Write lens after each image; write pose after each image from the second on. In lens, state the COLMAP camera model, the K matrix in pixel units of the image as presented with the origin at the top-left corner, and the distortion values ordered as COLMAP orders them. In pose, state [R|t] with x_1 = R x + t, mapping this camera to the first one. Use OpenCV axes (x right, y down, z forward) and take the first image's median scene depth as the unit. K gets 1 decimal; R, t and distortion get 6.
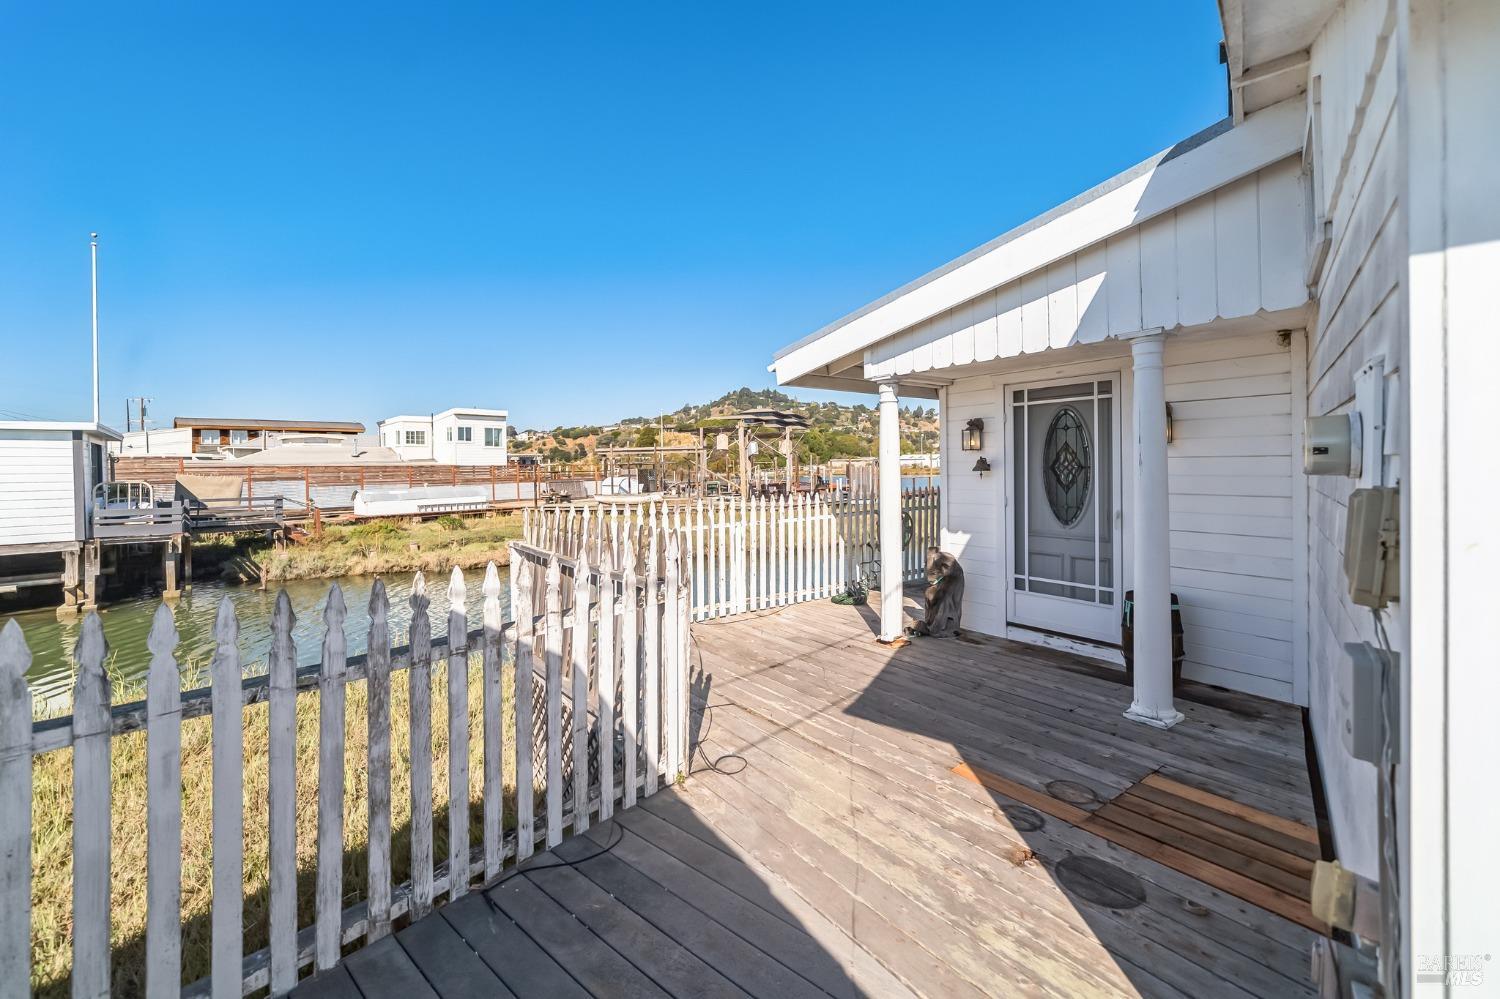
lens RADIAL K [[598.8, 0, 725.8], [0, 598.8, 473.2], [0, 0, 1]] dist [-0.001697, 0.000231]
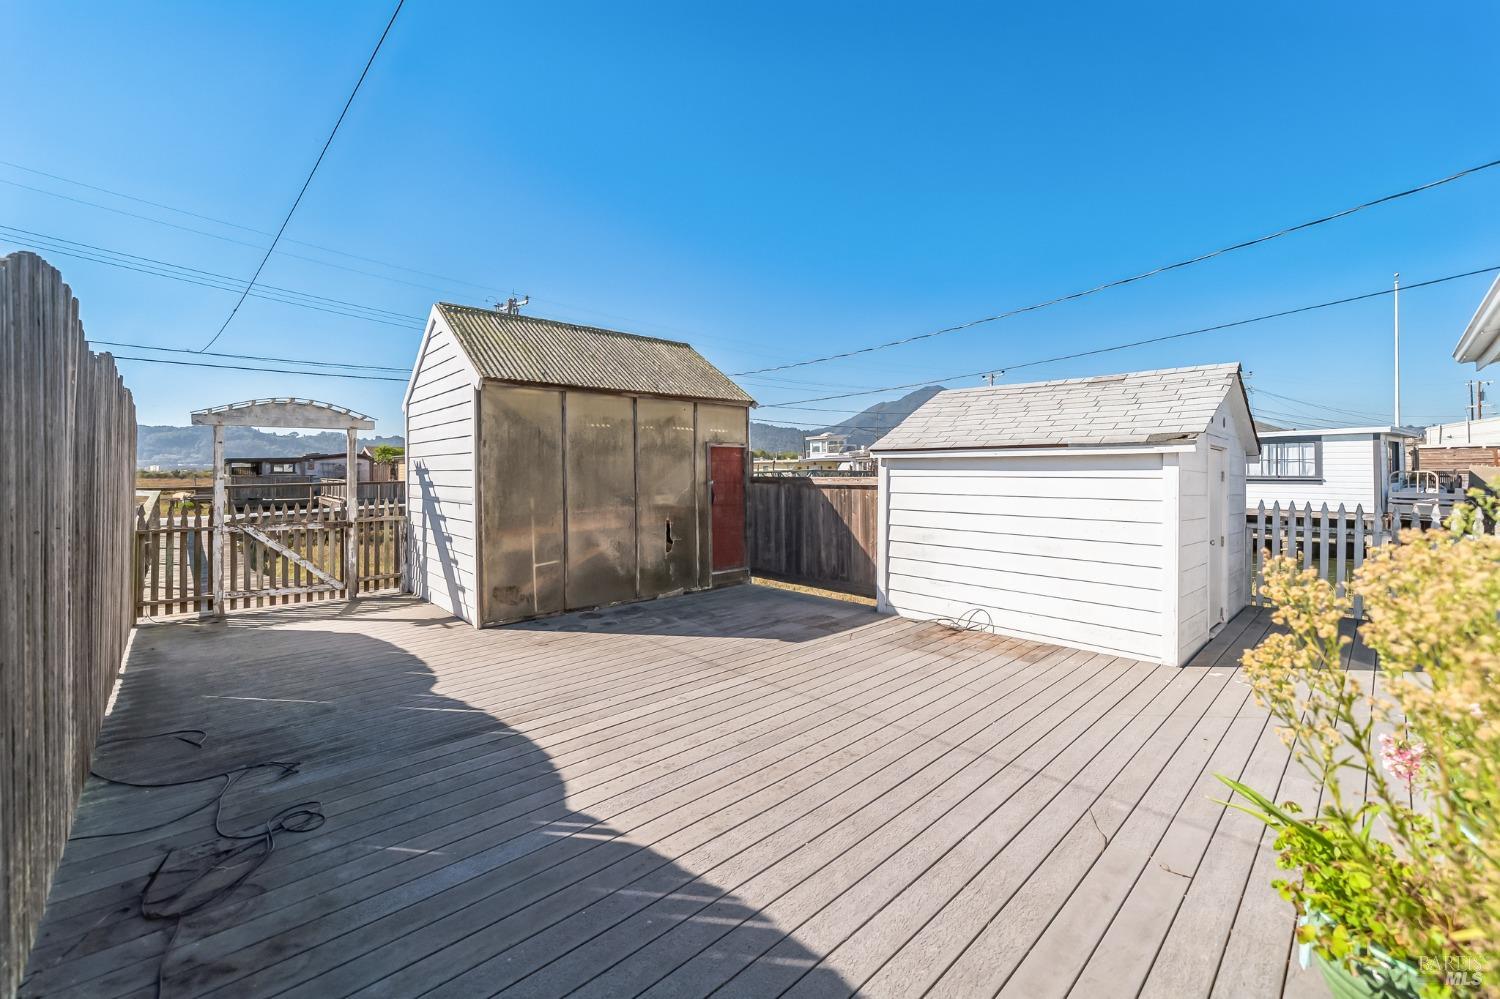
lens RADIAL K [[598.8, 0, 725.8], [0, 598.8, 473.2], [0, 0, 1]] dist [-0.001697, 0.000231]
pose [[-0.112140, 0.021237, -0.993465, 0.377604], [-0.001847, 0.999765, 0.021580, -0.005237], [0.993691, 0.004255, -0.112075, -0.277557]]
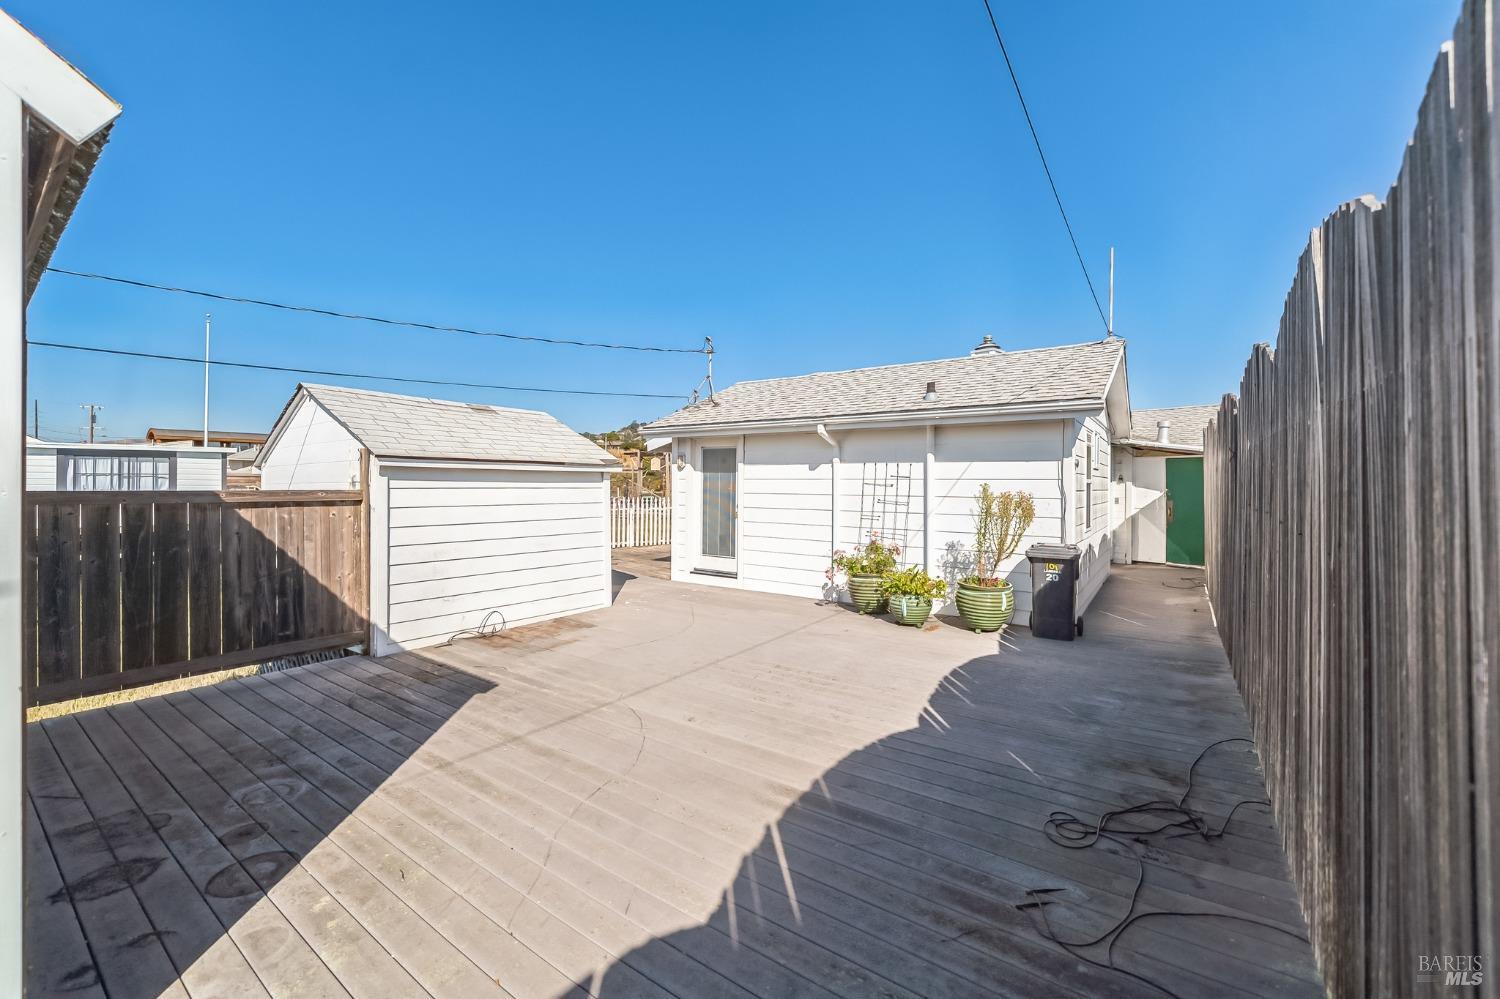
lens RADIAL K [[612.7, 0, 723.2], [0, 612.7, 491.9], [0, 0, 1]] dist [-0.000405, 0.000070]
pose [[0.996617, 0.019951, 0.079730, 0.081130], [-0.019955, 0.999801, -0.000739, 0.005606], [-0.079729, -0.000855, 0.996816, -0.616002]]
